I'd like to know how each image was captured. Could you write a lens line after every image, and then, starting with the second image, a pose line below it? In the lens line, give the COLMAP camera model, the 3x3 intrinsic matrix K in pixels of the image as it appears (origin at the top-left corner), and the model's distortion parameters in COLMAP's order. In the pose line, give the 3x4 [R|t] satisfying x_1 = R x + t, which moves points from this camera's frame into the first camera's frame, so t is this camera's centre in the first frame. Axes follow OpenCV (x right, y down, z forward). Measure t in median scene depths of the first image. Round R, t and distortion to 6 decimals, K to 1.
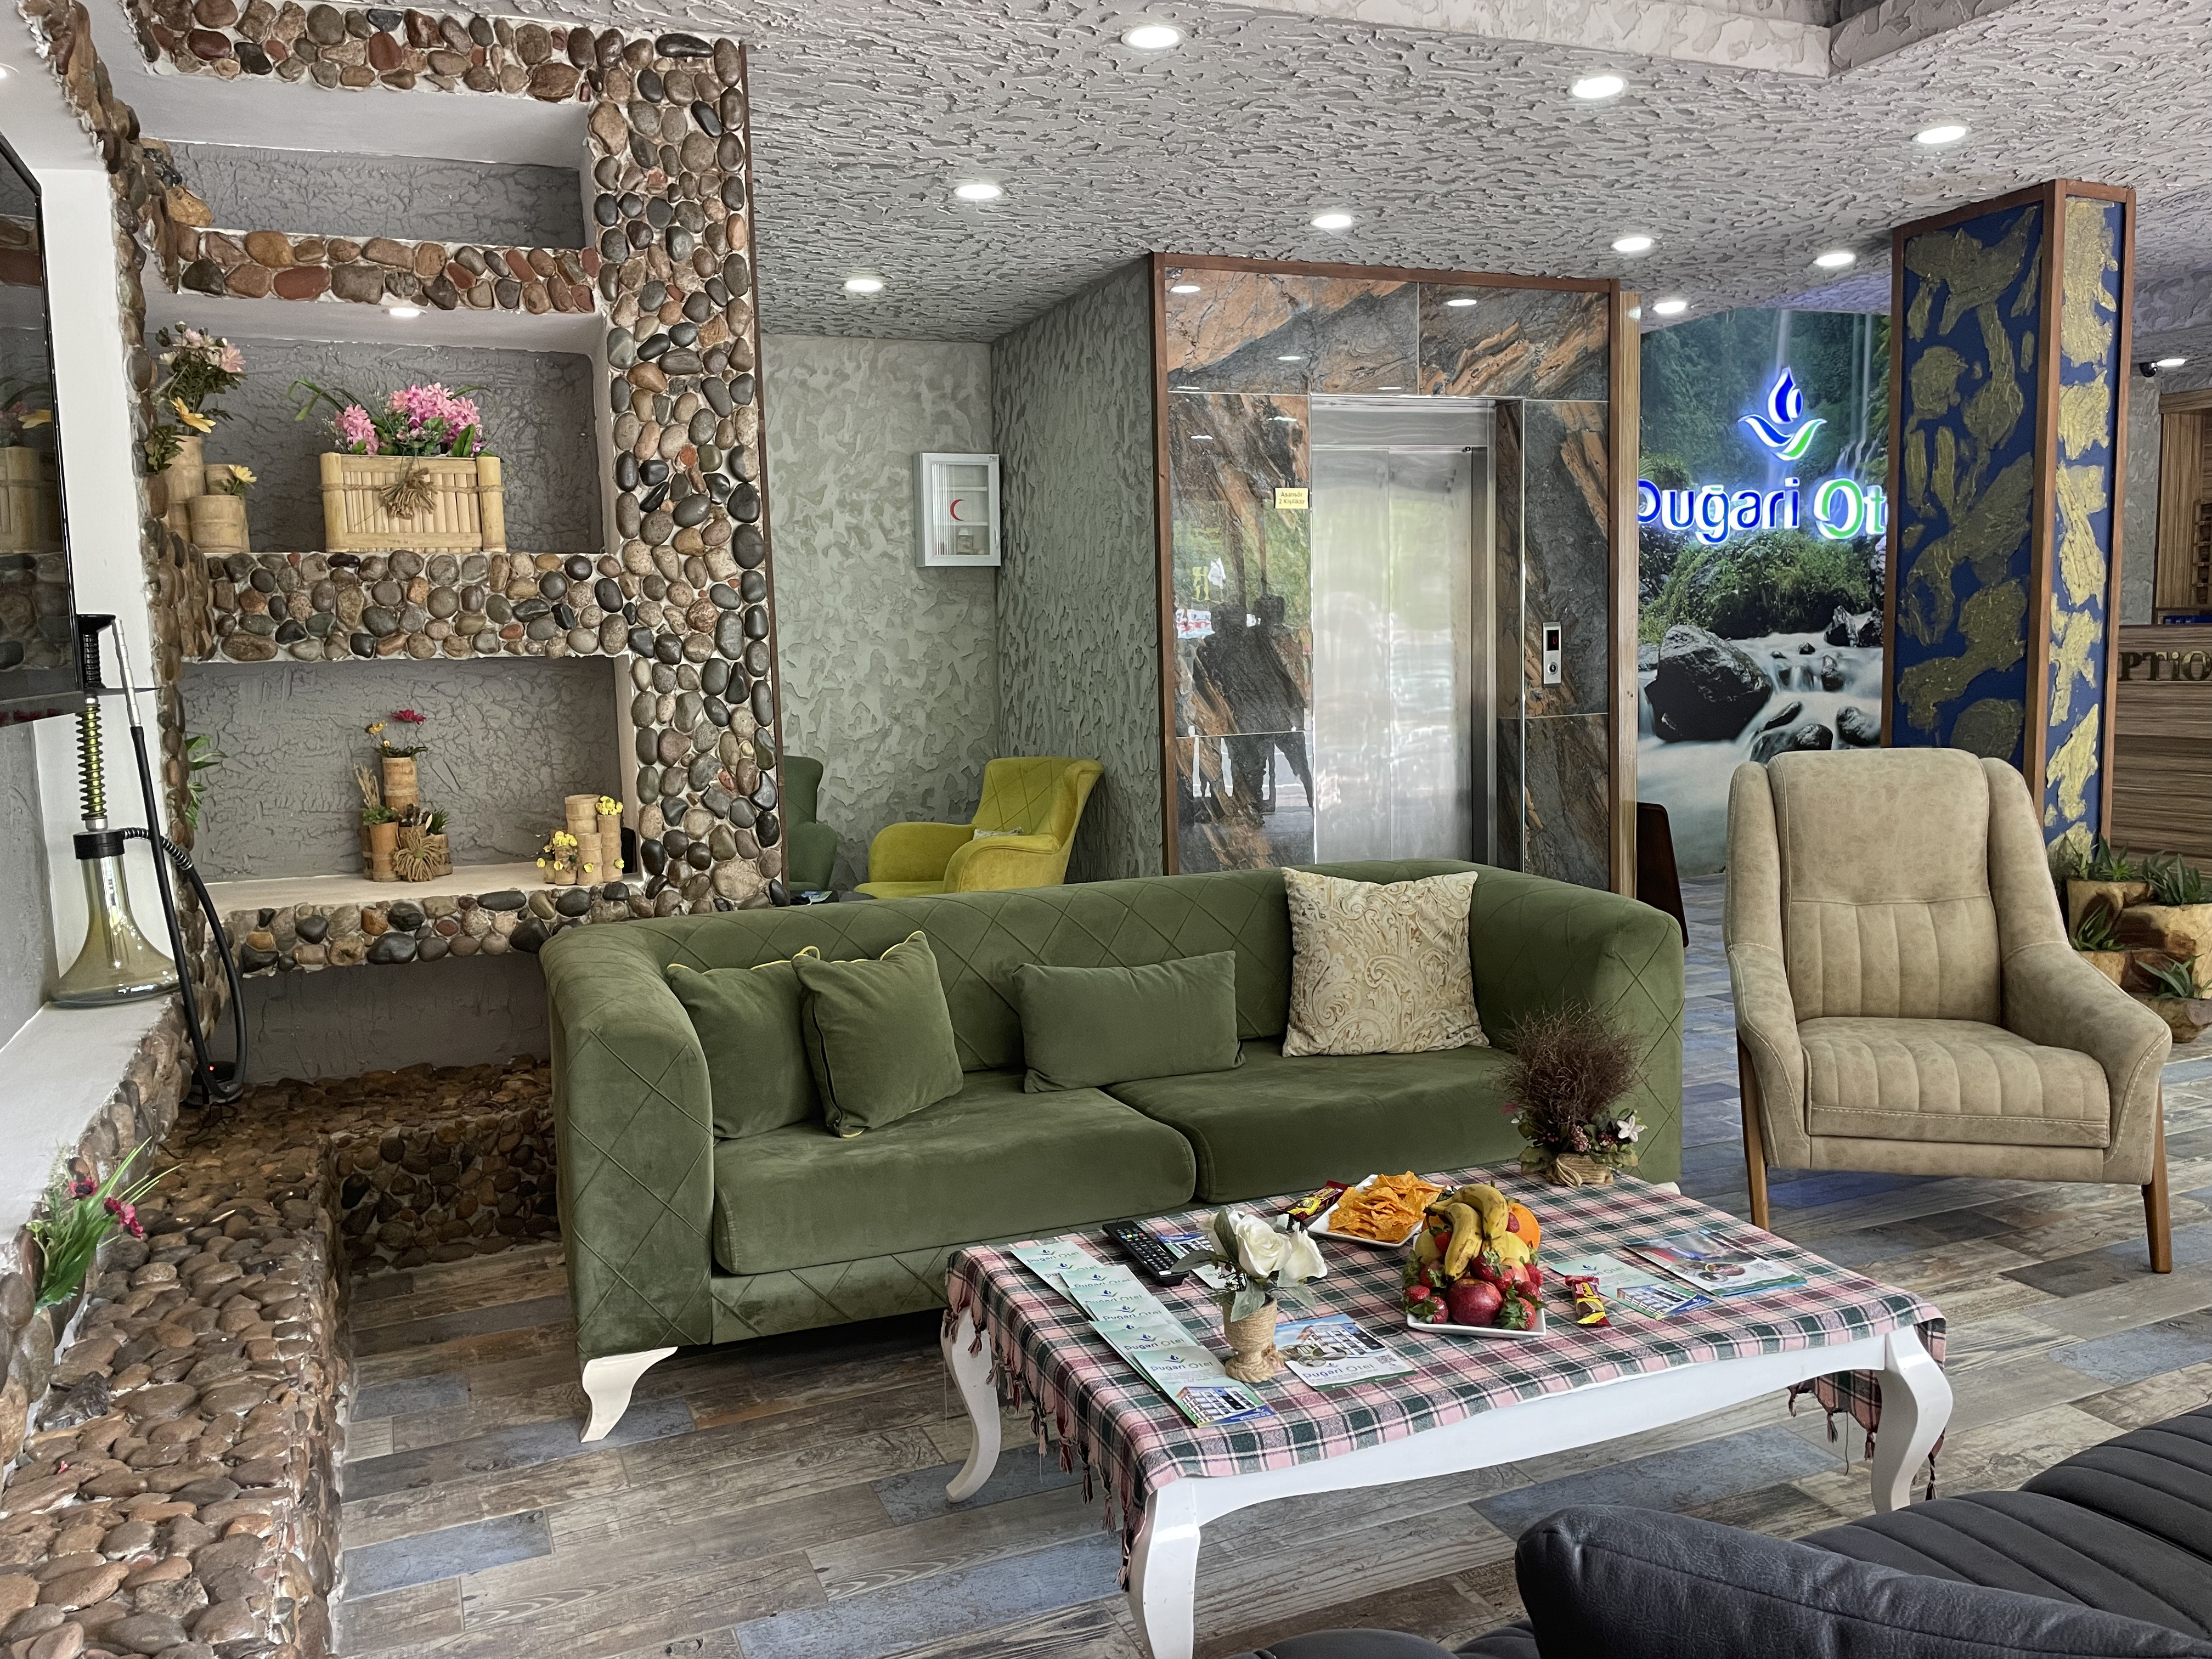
lens RADIAL K [[1663.6, 0, 1068.8], [0, 1663.6, 834.3], [0, 0, 1]] dist [0.092204, -0.124551]
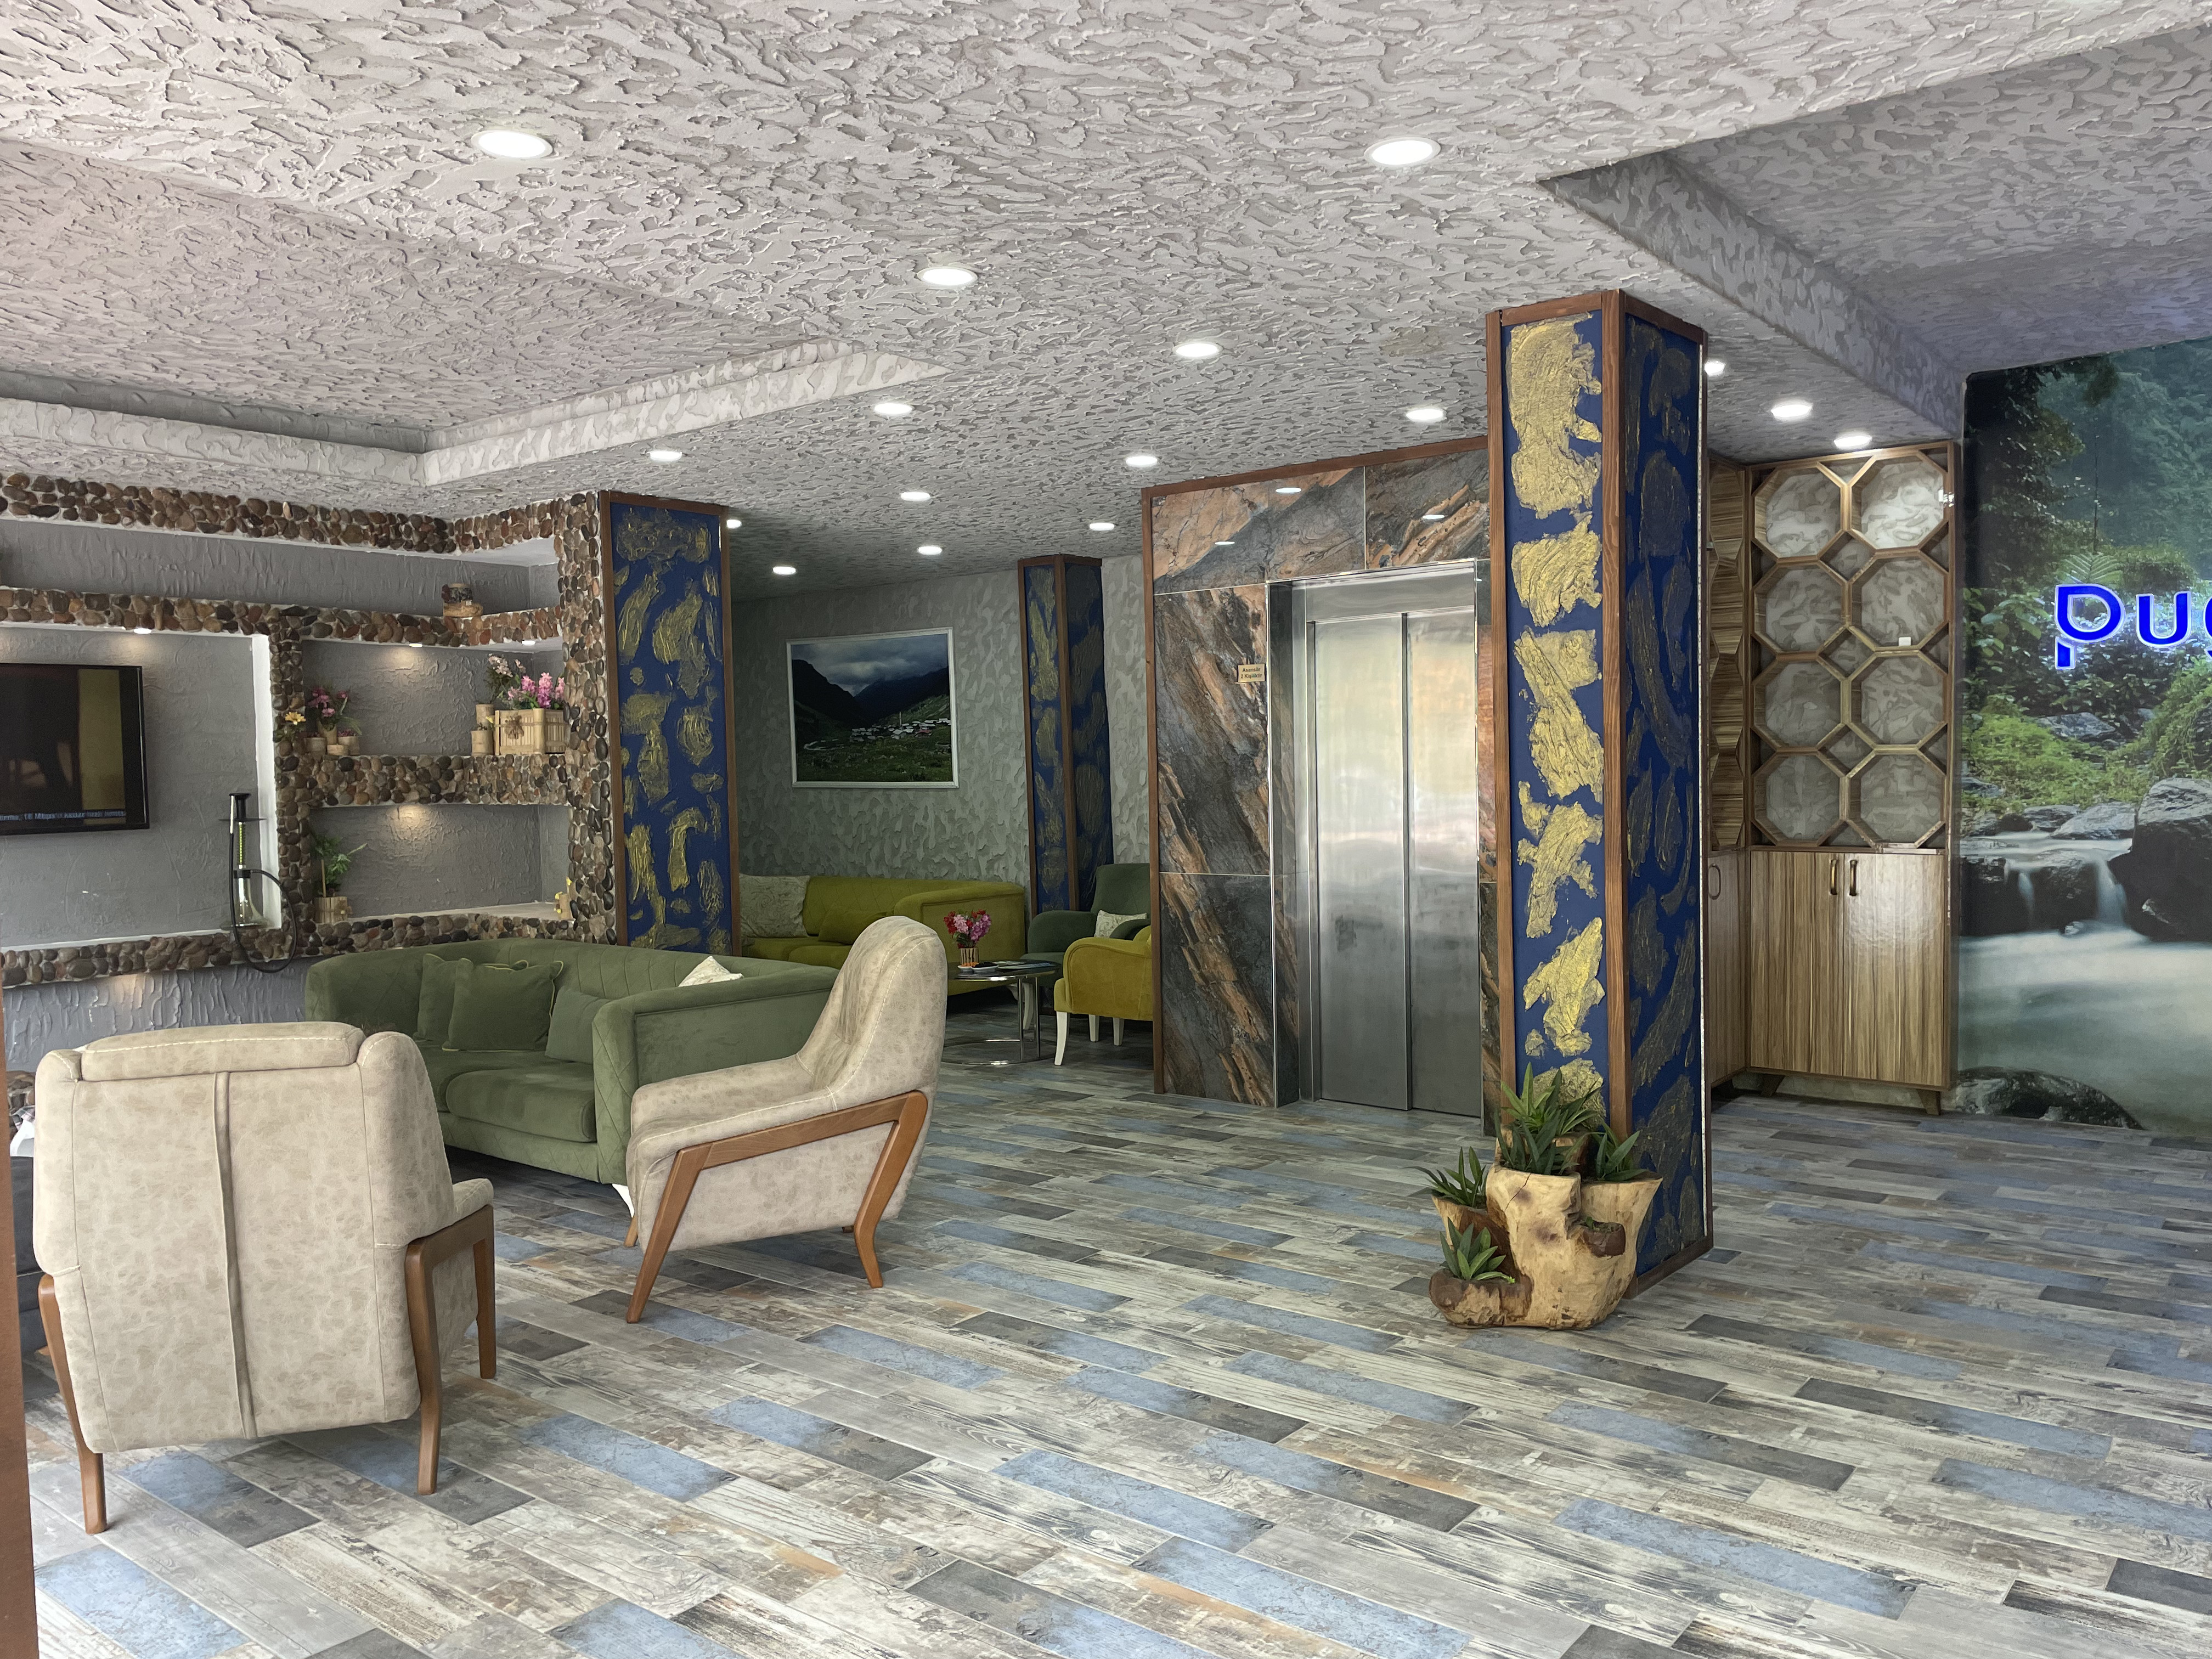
lens RADIAL K [[1654.6, 0, 1096.6], [0, 1654.6, 845.7], [0, 0, 1]] dist [0.097652, -0.130714]
pose [[0.488786, 0.062020, -0.870196, 1.816890], [-0.092162, 0.995559, 0.019187, -0.160279], [0.867522, 0.070820, 0.492332, 0.600867]]
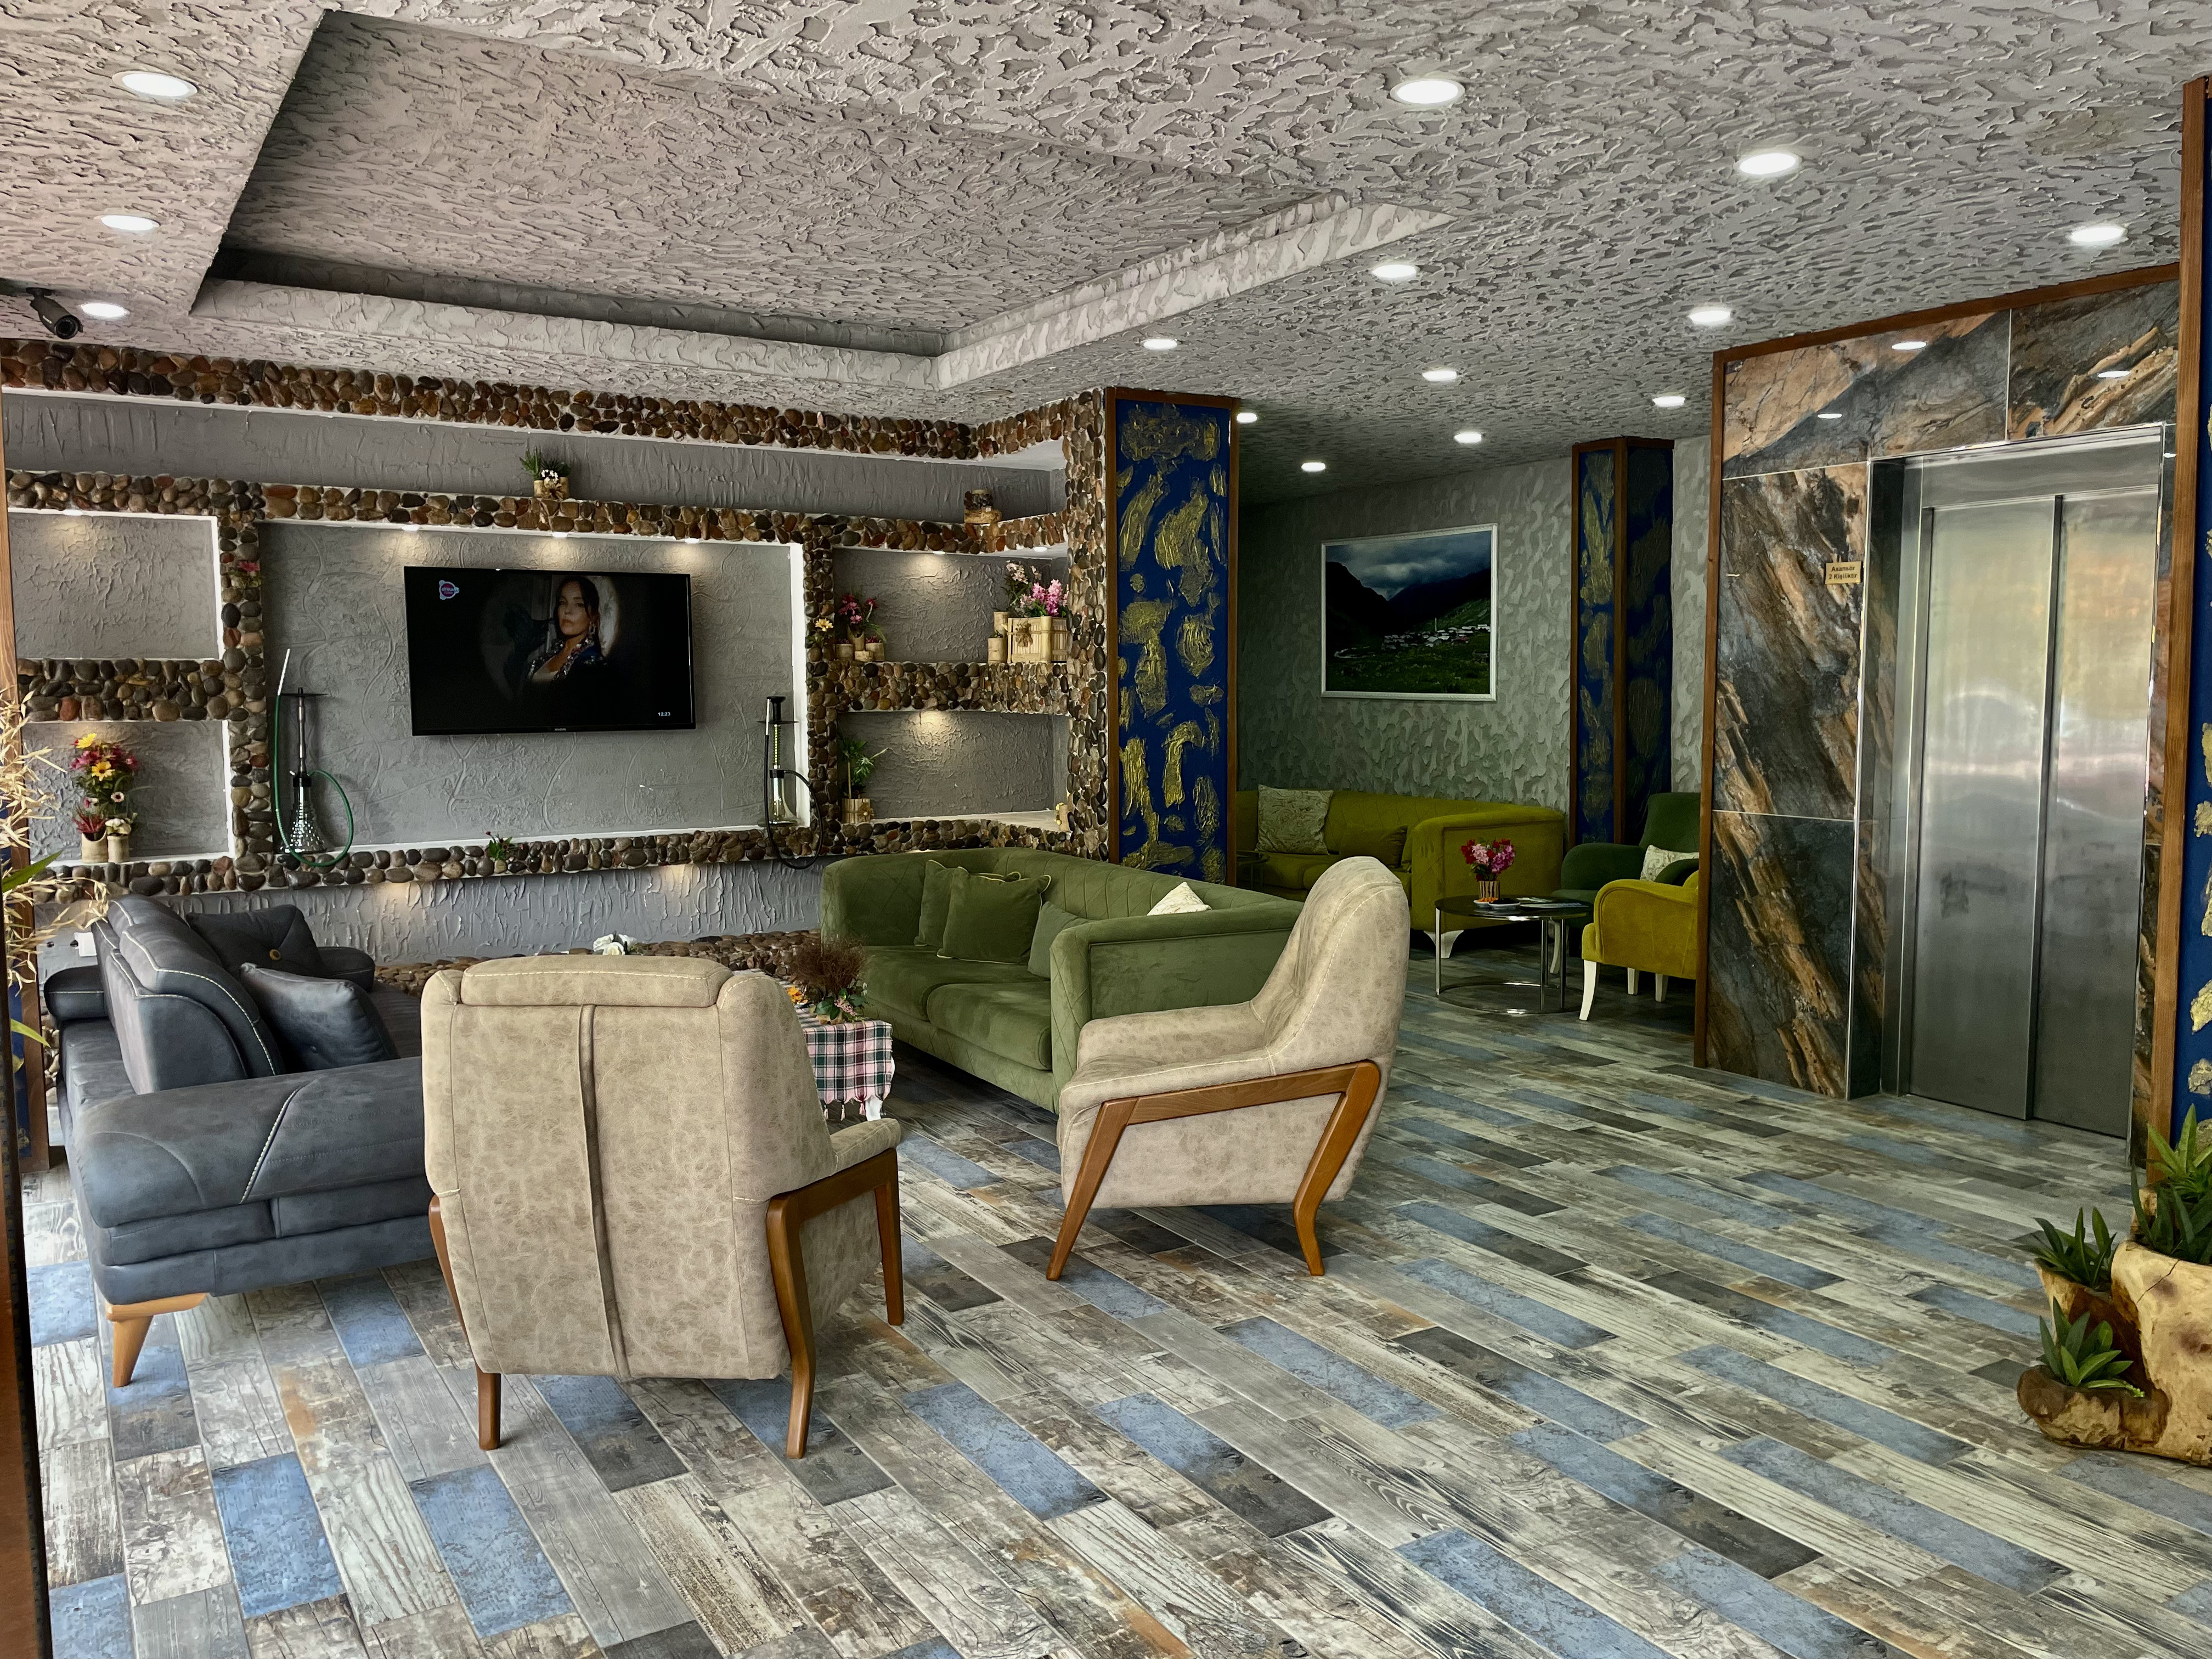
lens RADIAL K [[1659.4, 0, 1106.0], [0, 1659.4, 829.5], [0, 0, 1]] dist [0.103959, -0.141031]
pose [[0.171831, 0.120223, -0.977763, 1.694367], [-0.111270, 0.988542, 0.101994, -0.183562], [0.978822, 0.091270, 0.183240, 0.732133]]
